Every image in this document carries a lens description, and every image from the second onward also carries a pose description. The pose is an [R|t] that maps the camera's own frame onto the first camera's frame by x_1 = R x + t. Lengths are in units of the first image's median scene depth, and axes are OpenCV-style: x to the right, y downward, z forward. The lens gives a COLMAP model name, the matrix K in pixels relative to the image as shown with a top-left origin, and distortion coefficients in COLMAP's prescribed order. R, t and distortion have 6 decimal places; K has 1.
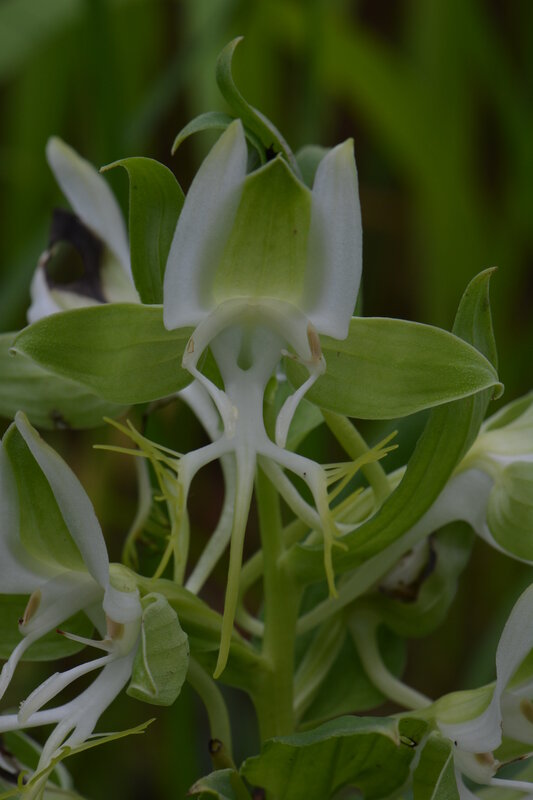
lens RADIAL K [[3674.3, 0, 266.5], [0, 3674.3, 400.0], [0, 0, 1]] dist [-0.292903, -6.280573]
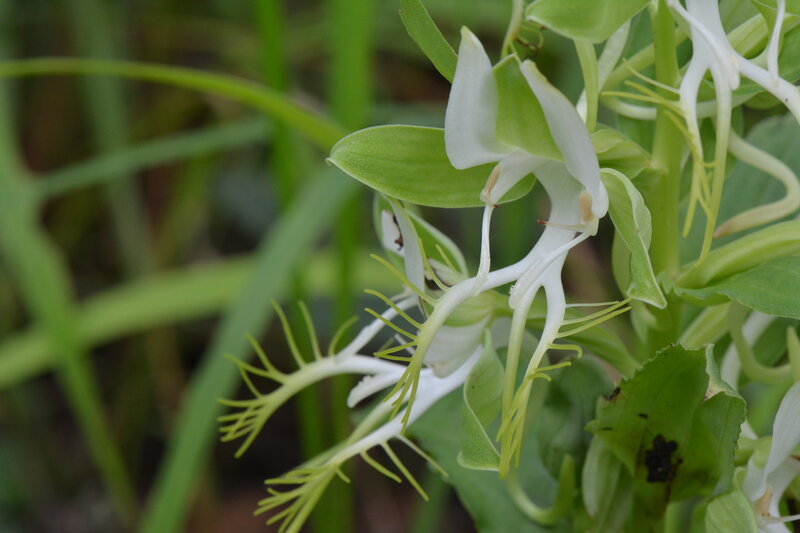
lens RADIAL K [[3674.3, 0, 400.0], [0, 3674.3, 266.5], [0, 0, 1]] dist [-0.292903, -6.280573]
pose [[0.979718, -0.102585, 0.172129, -0.287902], [0.032686, 0.929325, 0.367813, -0.329560], [-0.197696, -0.354727, 0.913830, -0.003378]]
